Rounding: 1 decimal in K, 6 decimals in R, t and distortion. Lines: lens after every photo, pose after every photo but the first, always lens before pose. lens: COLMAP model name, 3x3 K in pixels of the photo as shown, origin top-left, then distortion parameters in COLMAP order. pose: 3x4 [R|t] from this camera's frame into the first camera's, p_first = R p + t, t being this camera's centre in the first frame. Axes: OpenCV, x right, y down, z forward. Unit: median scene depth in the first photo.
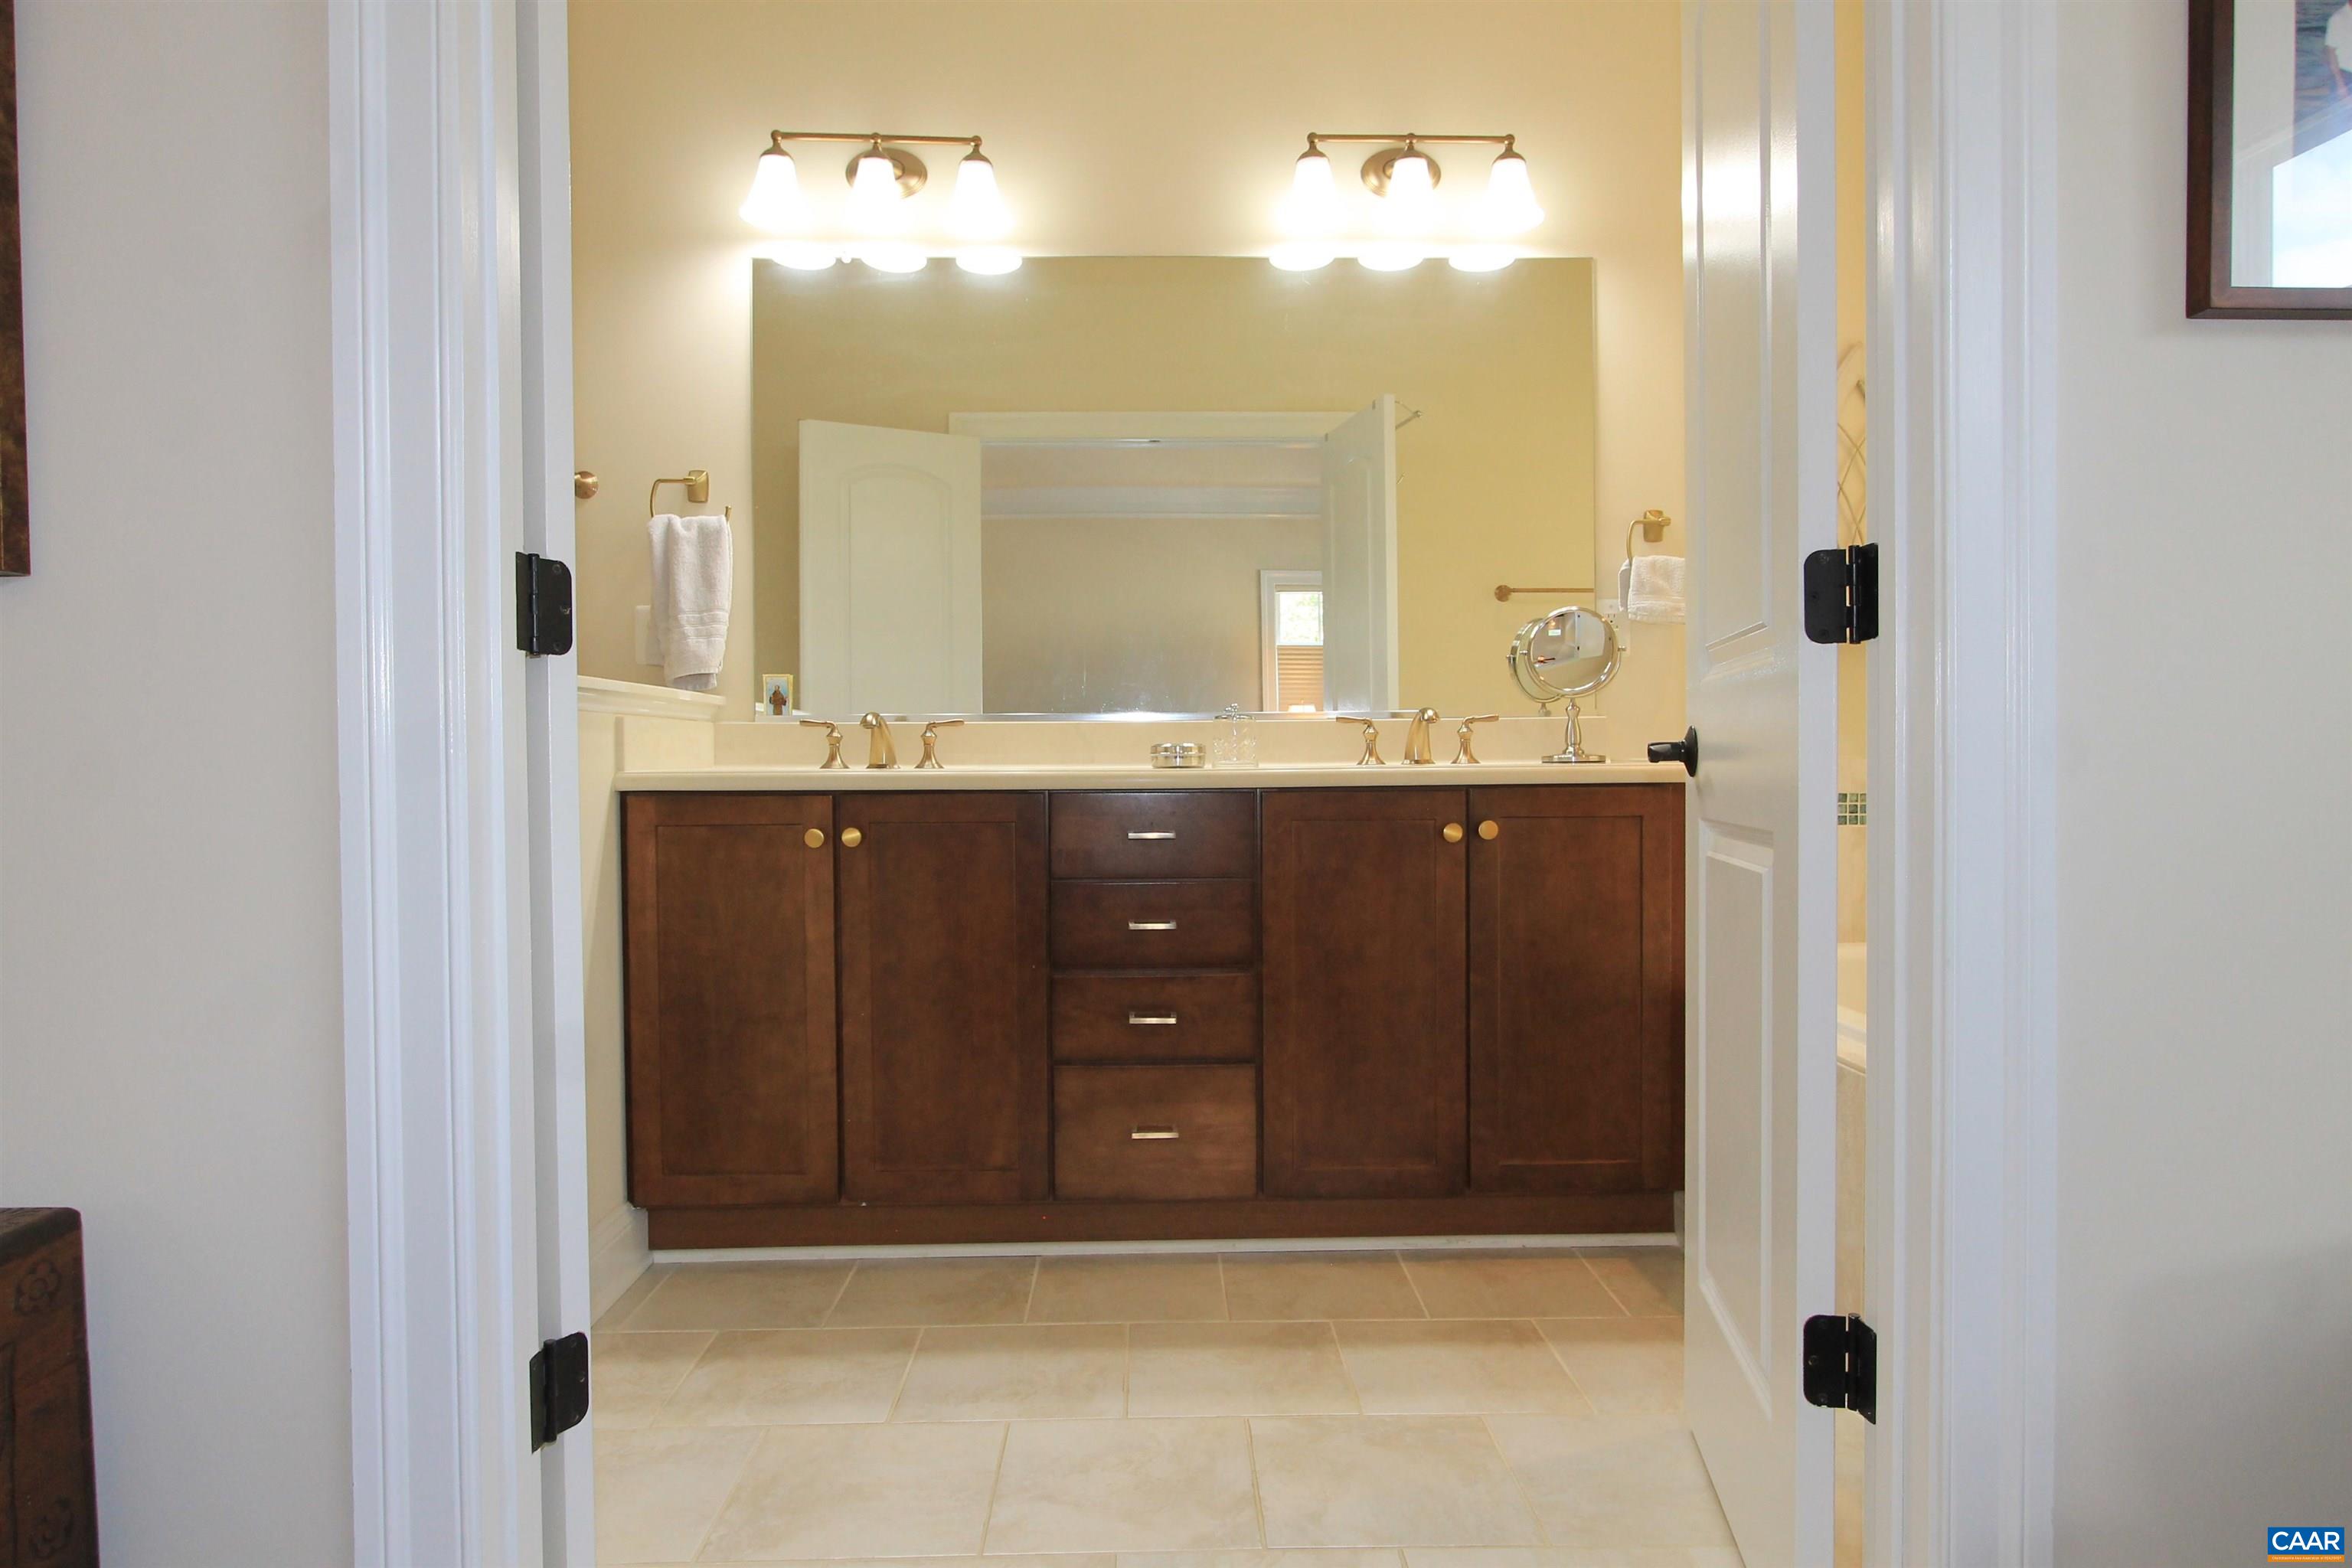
lens RADIAL K [[1376.8, 0, 1153.5], [0, 1376.8, 785.4], [0, 0, 1]] dist [-0.005543, -0.000764]
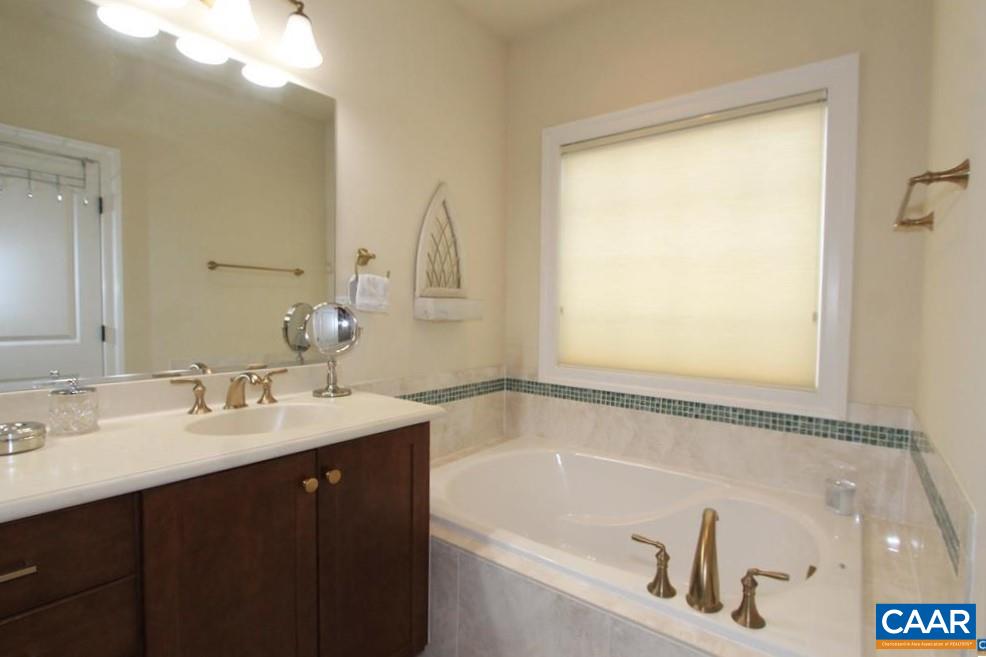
lens RADIAL K [[482.1, 0, 493.0], [0, 482.1, 328.5], [0, 0, 1]] dist [-0.010610, -0.000682]
pose [[0.625638, -0.011870, 0.780023, -0.032276], [-0.002387, 0.999850, 0.017130, -0.110052], [-0.780110, -0.012579, 0.625516, 0.484501]]
